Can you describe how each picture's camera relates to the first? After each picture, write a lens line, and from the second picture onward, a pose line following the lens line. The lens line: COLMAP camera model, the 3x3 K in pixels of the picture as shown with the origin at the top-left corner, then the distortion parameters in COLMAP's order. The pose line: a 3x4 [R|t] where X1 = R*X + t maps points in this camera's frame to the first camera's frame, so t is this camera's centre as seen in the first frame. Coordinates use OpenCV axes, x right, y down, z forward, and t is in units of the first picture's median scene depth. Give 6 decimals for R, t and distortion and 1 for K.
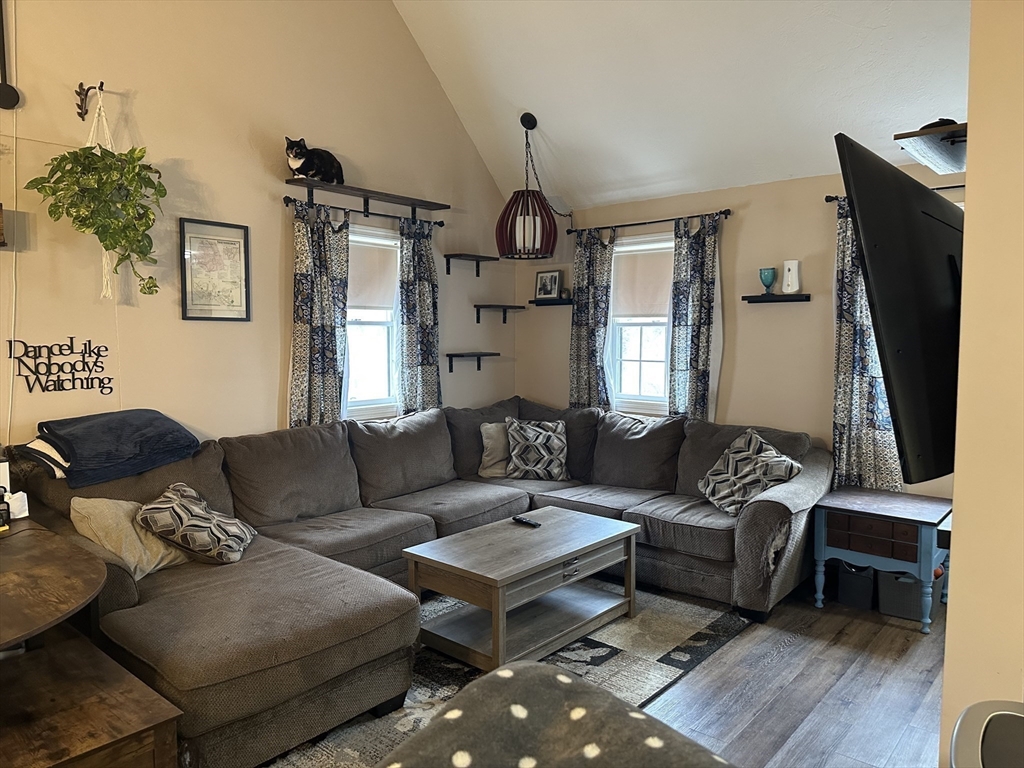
lens RADIAL K [[690.9, 0, 516.4], [0, 690.9, 399.7], [0, 0, 1]] dist [0.041799, -0.044686]
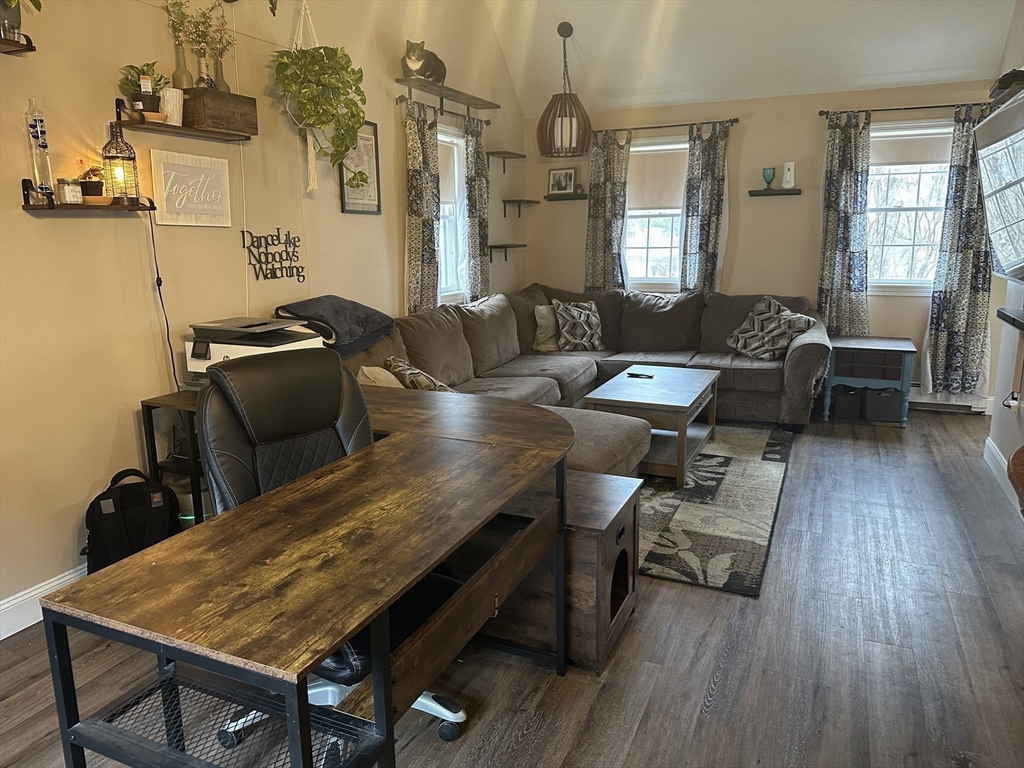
lens RADIAL K [[690.9, 0, 523.5], [0, 690.9, 391.0], [0, 0, 1]] dist [0.041799, -0.044686]
pose [[0.958519, -0.078748, 0.273936, -0.447652], [0.044054, 0.990459, 0.130580, 0.027544], [-0.281605, -0.113096, 0.952842, -0.122507]]
